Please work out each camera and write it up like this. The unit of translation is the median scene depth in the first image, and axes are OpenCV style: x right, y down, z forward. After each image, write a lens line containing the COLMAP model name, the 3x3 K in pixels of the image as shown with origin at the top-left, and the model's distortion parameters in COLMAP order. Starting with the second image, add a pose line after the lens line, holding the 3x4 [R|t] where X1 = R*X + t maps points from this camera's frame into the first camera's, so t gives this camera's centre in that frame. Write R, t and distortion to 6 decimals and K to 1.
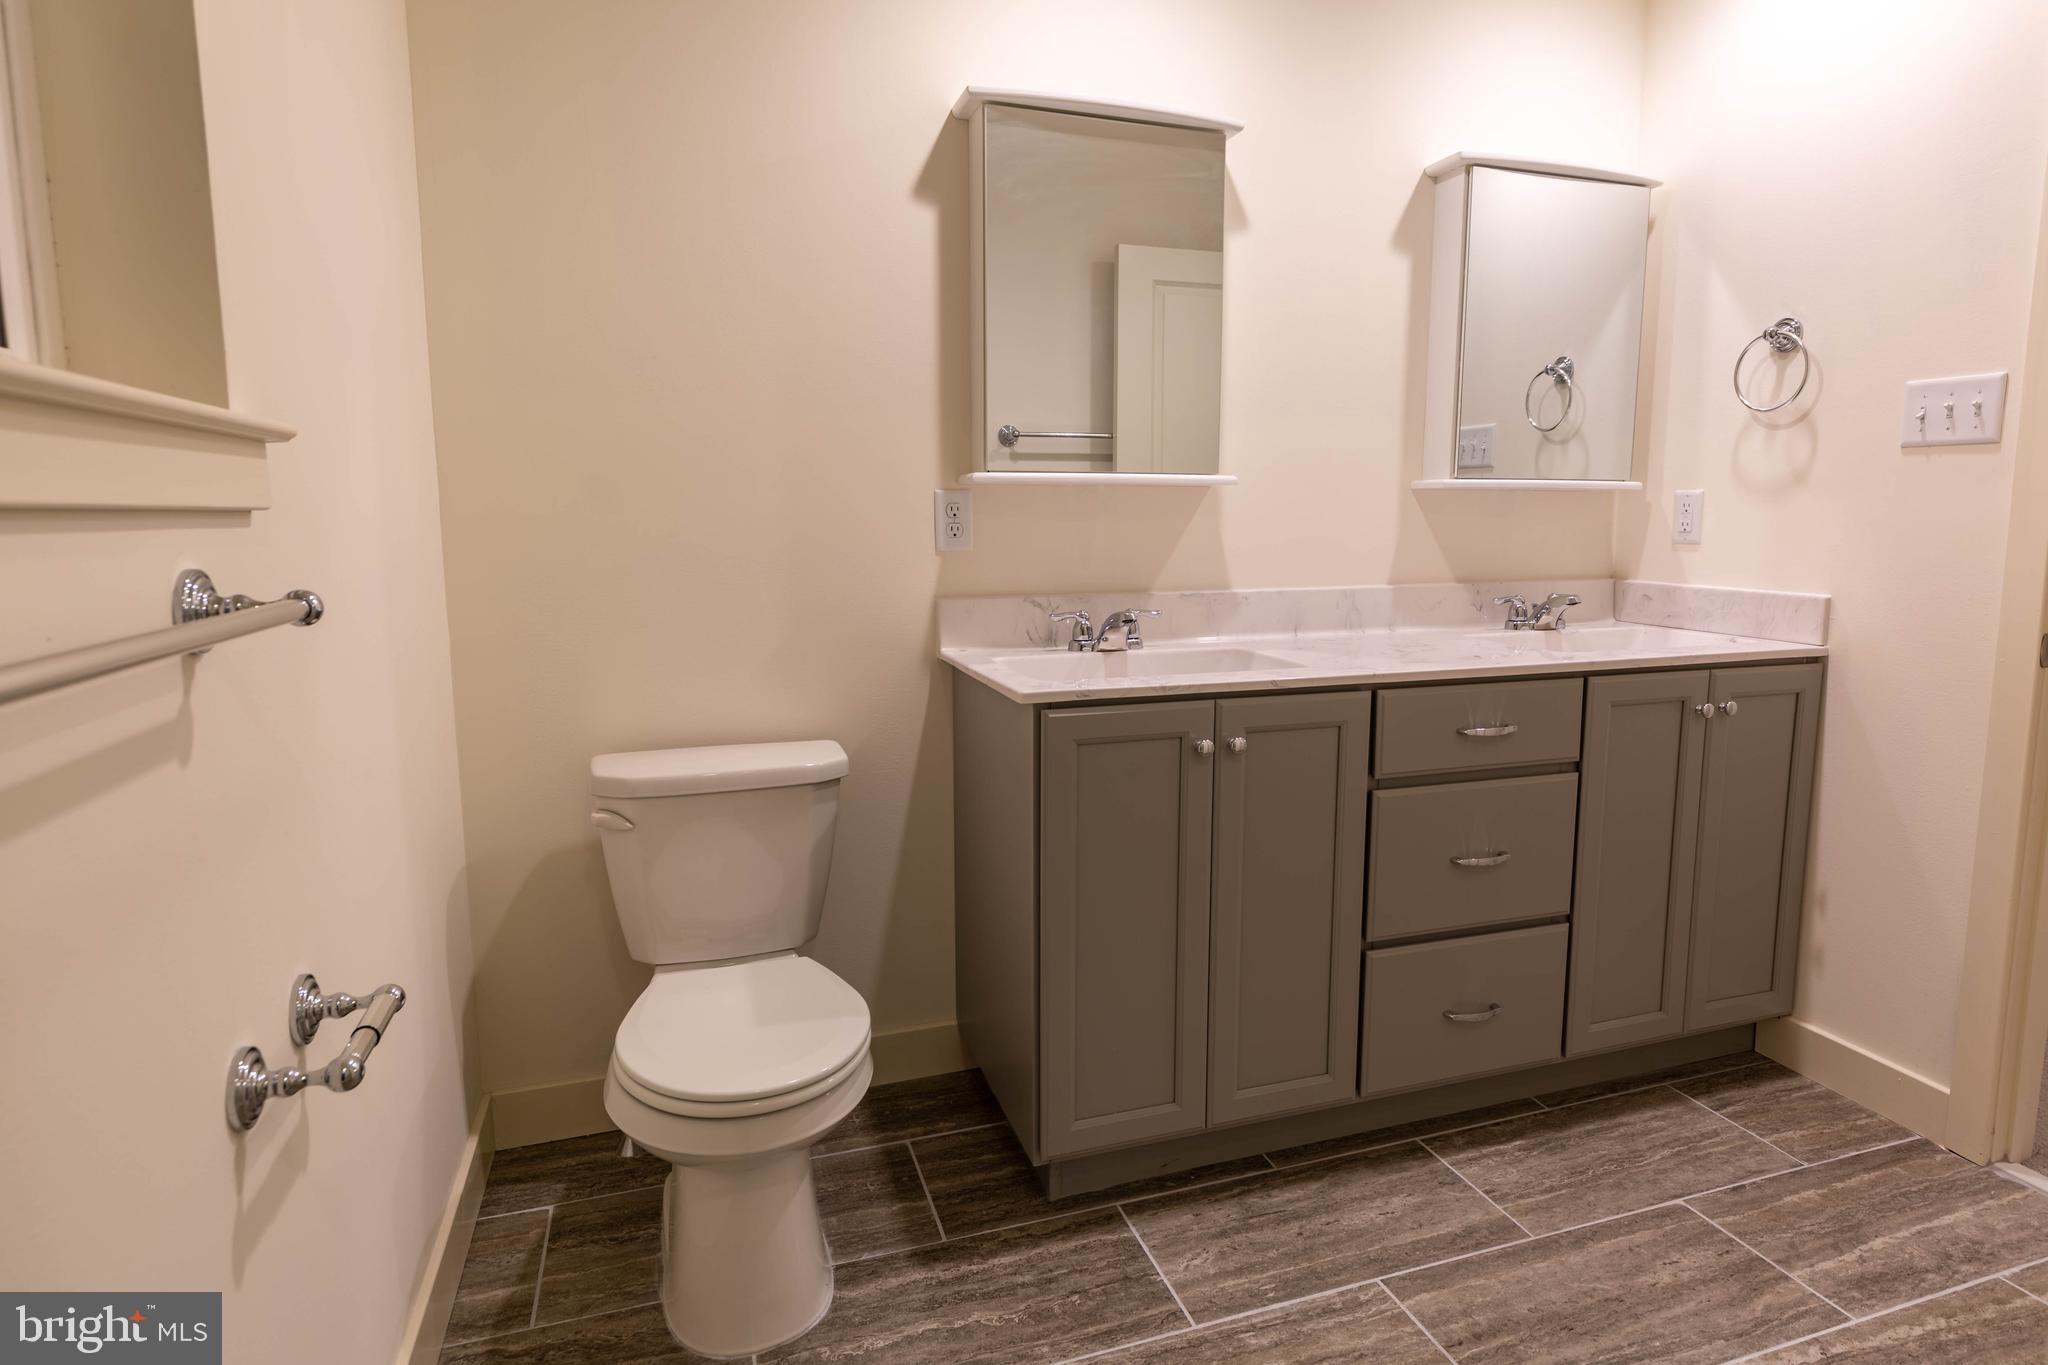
lens RADIAL K [[1129.4, 0, 1024.0], [0, 1129.4, 682.5], [0, 0, 1]] dist [-0.003608, -0.001038]
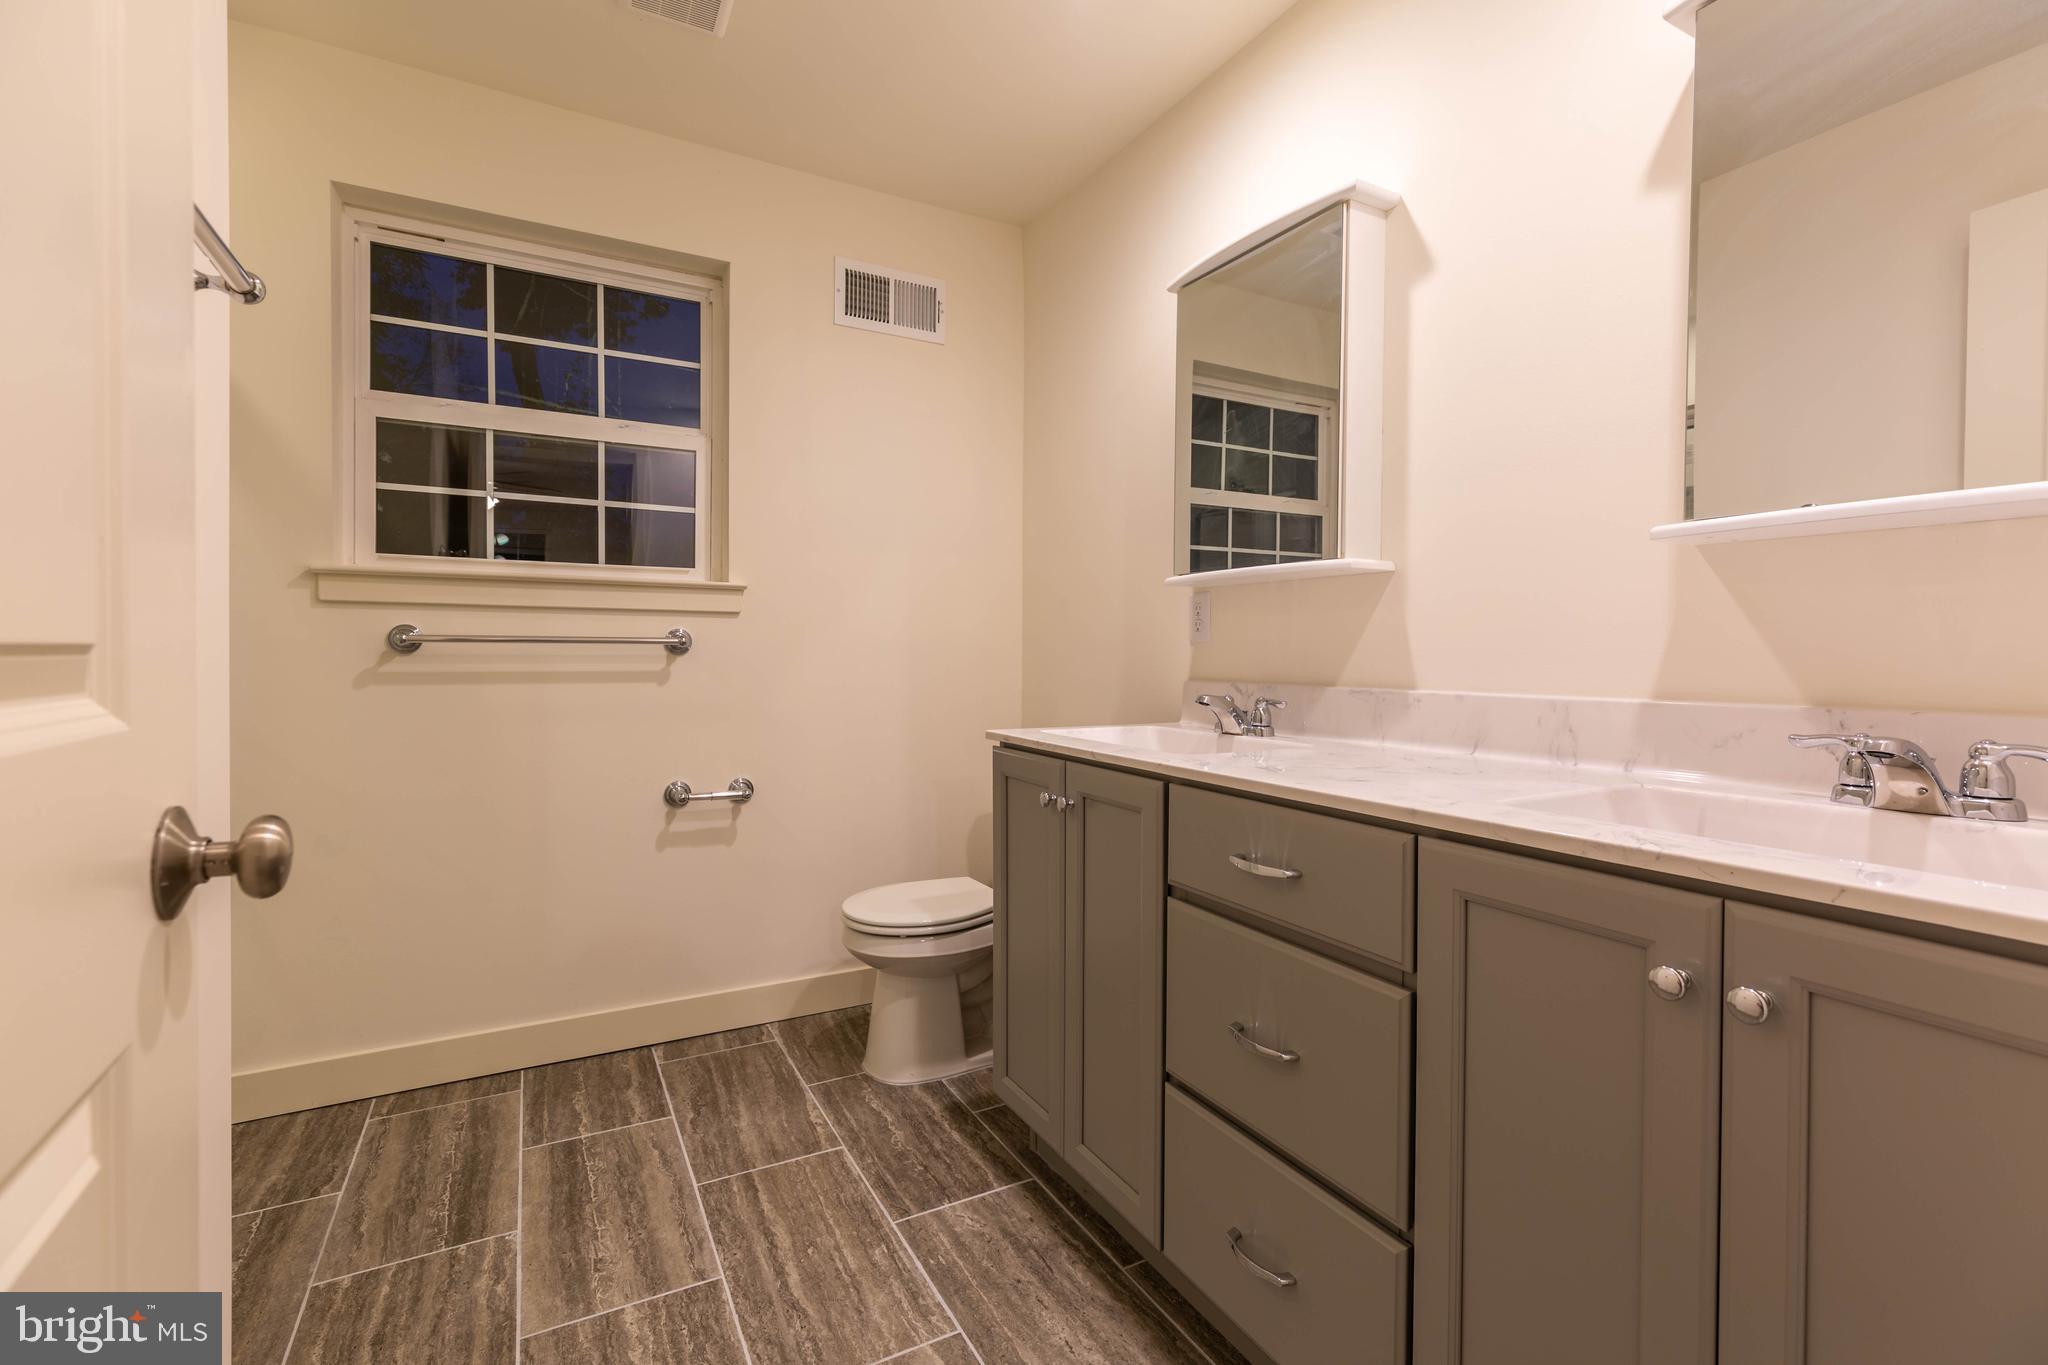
lens RADIAL K [[914.7, 0, 1038.0], [0, 914.7, 667.5], [0, 0, 1]] dist [-0.013216, 0.001523]
pose [[0.175290, 0.020662, -0.984300, 1.020022], [-0.153070, 0.988194, -0.006516, -0.064364], [0.972545, 0.151809, 0.176383, 0.753805]]
